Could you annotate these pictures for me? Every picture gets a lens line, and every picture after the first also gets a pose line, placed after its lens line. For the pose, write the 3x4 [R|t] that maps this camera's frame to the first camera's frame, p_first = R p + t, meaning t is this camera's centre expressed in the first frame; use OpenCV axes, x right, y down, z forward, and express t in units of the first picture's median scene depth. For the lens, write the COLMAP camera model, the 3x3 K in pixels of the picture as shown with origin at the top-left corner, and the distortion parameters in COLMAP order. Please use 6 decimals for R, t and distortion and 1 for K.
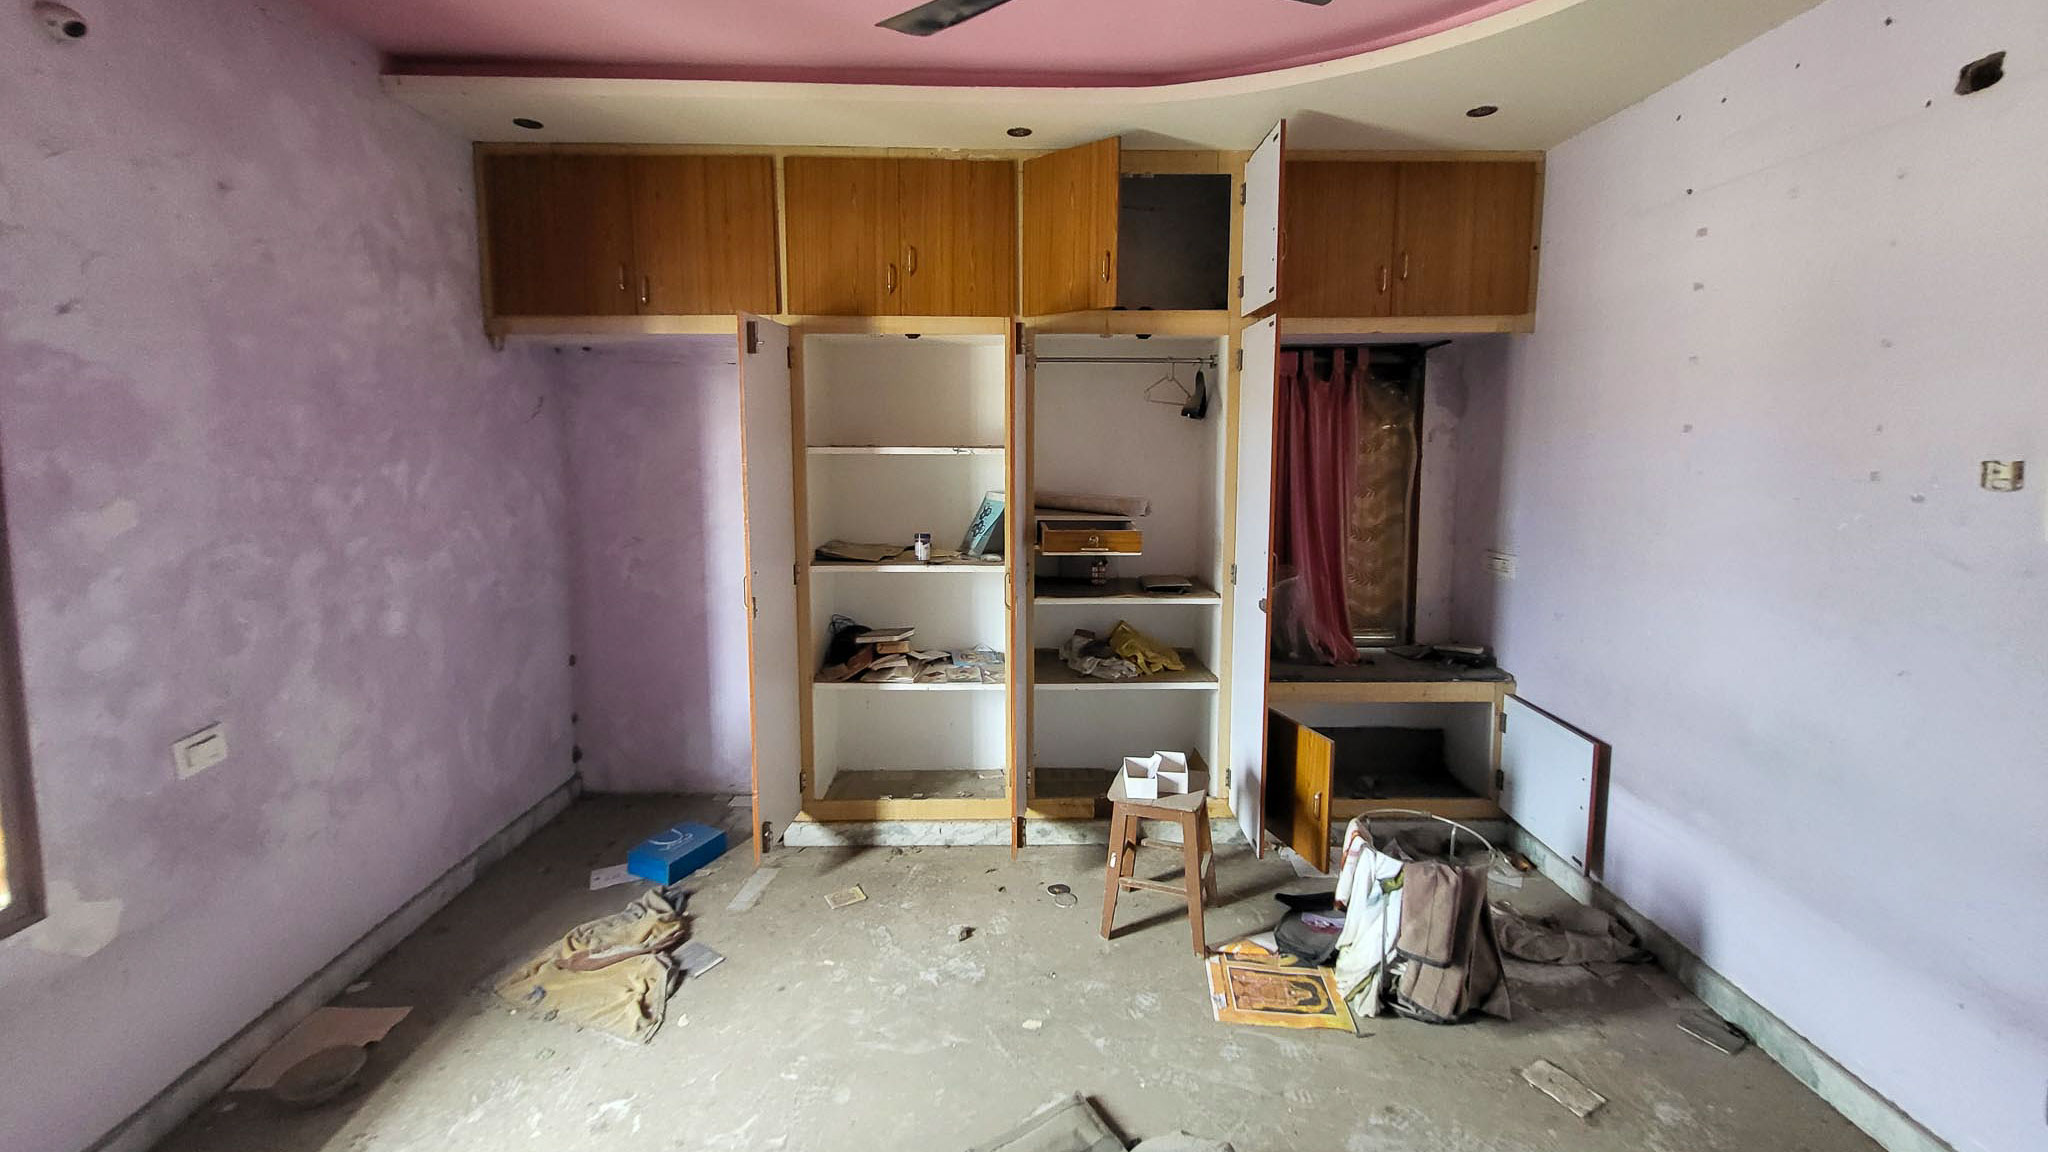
lens RADIAL K [[799.5, 0, 1014.1], [0, 799.5, 506.4], [0, 0, 1]] dist [0.006023, -0.002260]
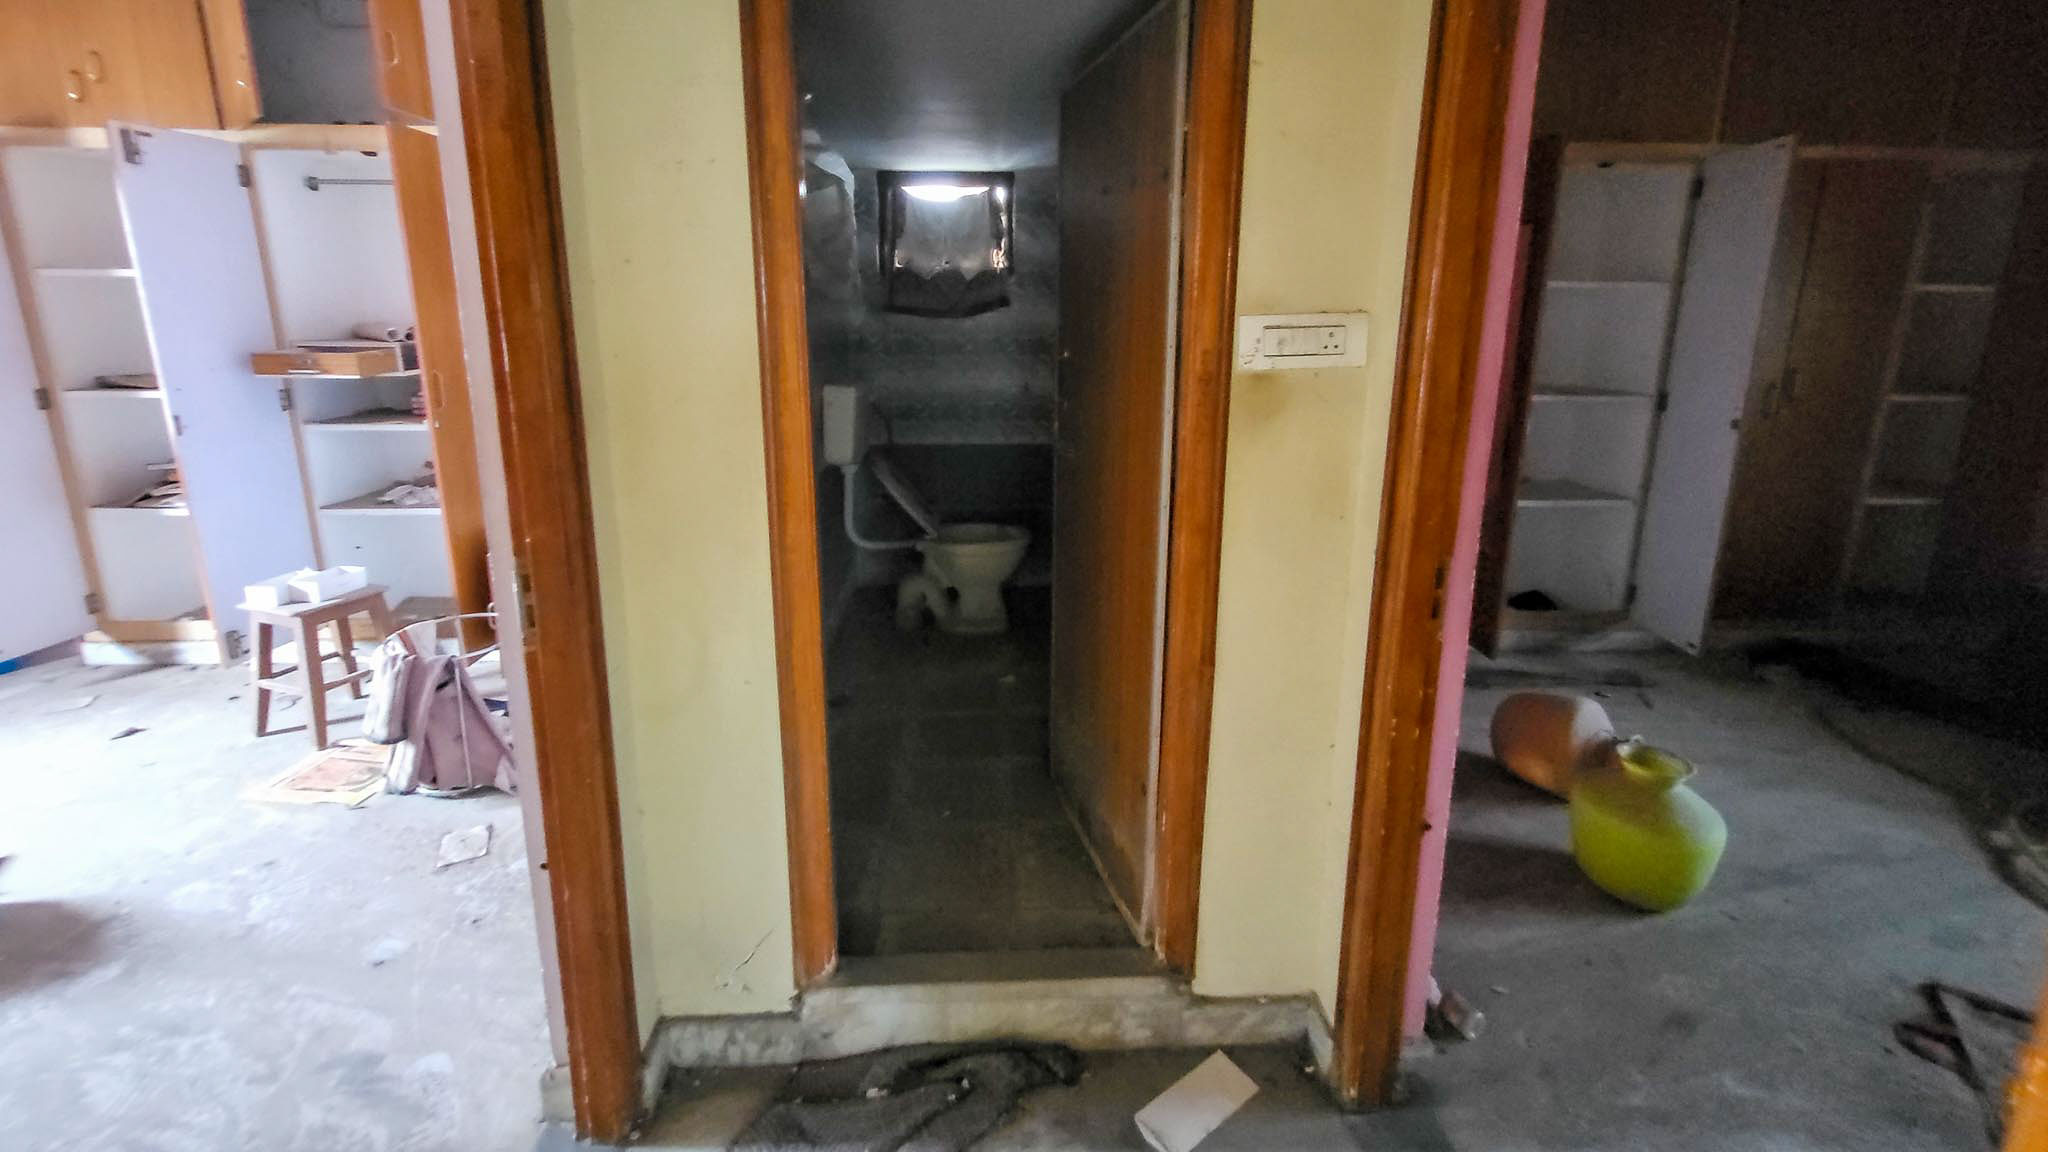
lens RADIAL K [[799.5, 0, 1027.5], [0, 799.5, 479.3], [0, 0, 1]] dist [0.006023, -0.002260]
pose [[0.999626, 0.002374, 0.027244, 1.023987], [-0.005450, 0.993534, 0.113405, 0.071887], [-0.026798, -0.113511, 0.993175, -0.037726]]
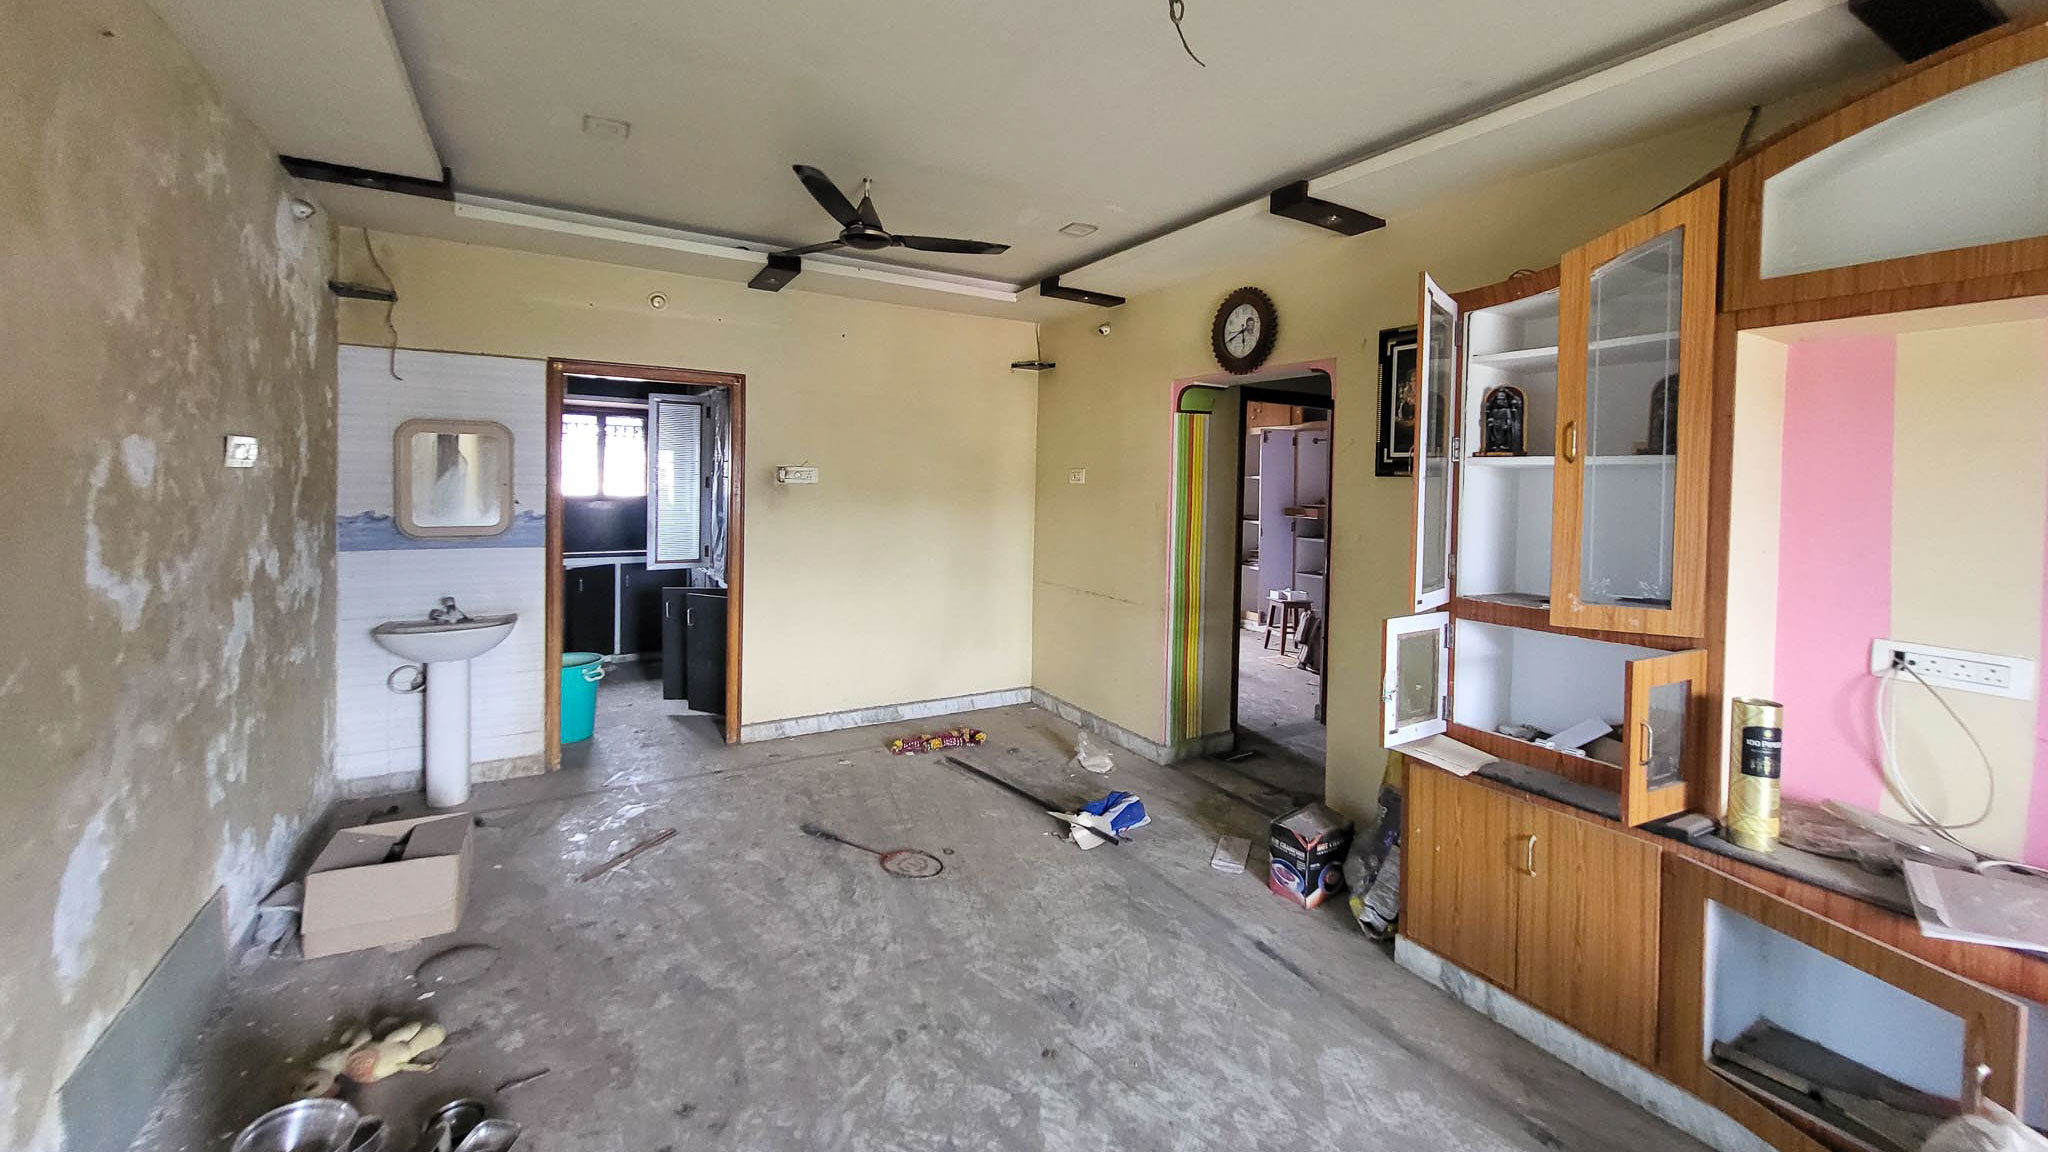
lens RADIAL K [[799.5, 0, 1019.2], [0, 799.5, 498.2], [0, 0, 1]] dist [0.006023, -0.002260]
pose [[0.487391, 0.023829, -0.872858, 1.982731], [-0.089319, 0.995745, -0.022691, 0.144422], [0.868603, 0.089022, 0.487446, -1.081207]]
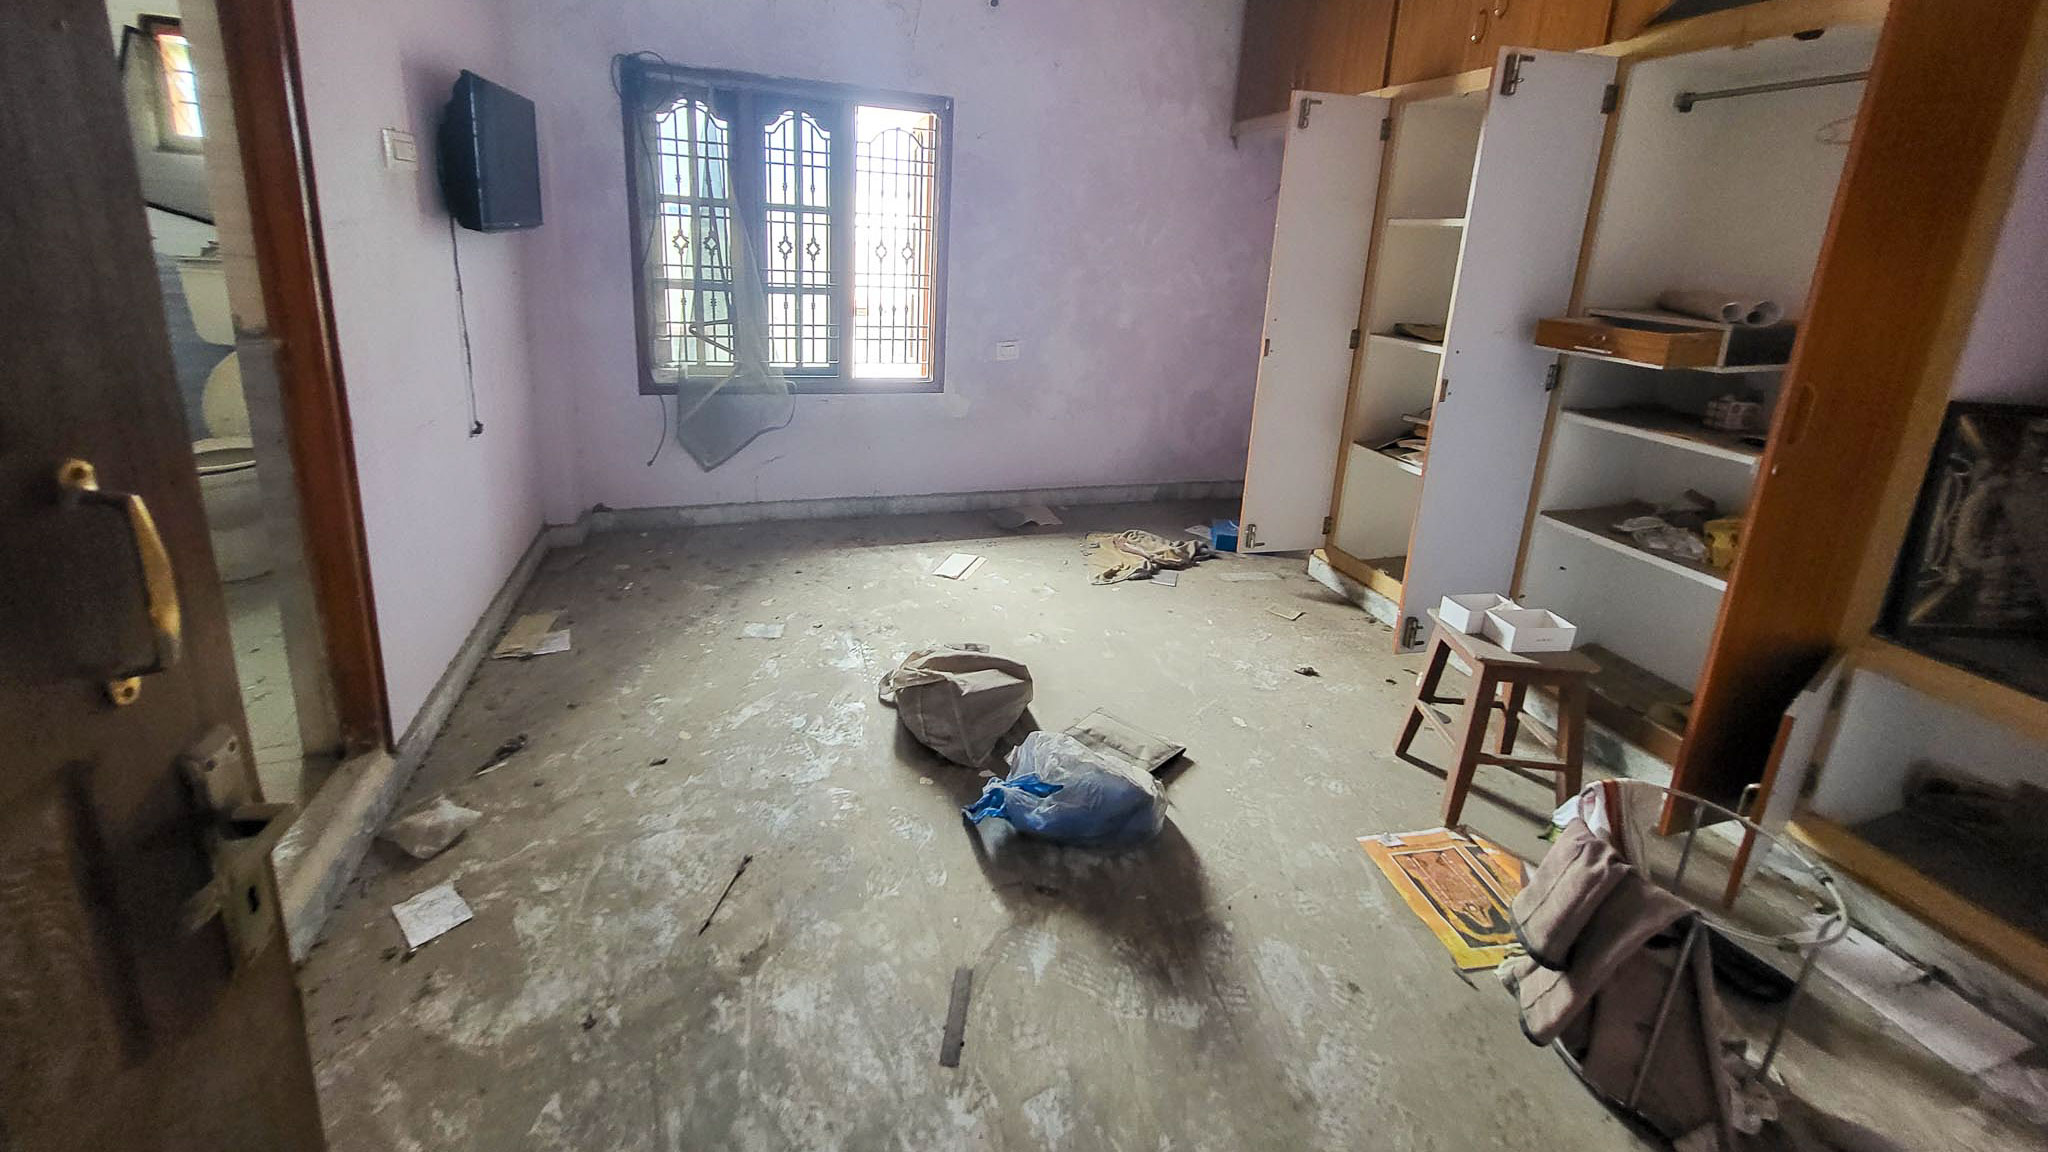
lens RADIAL K [[799.5, 0, 1017.6], [0, 799.5, 427.9], [0, 0, 1]] dist [0.006023, -0.002260]
pose [[0.292803, 0.238059, -0.926064, 0.697027], [-0.134592, 0.969129, 0.206575, 0.043445], [0.946653, 0.064155, 0.315805, 0.255712]]
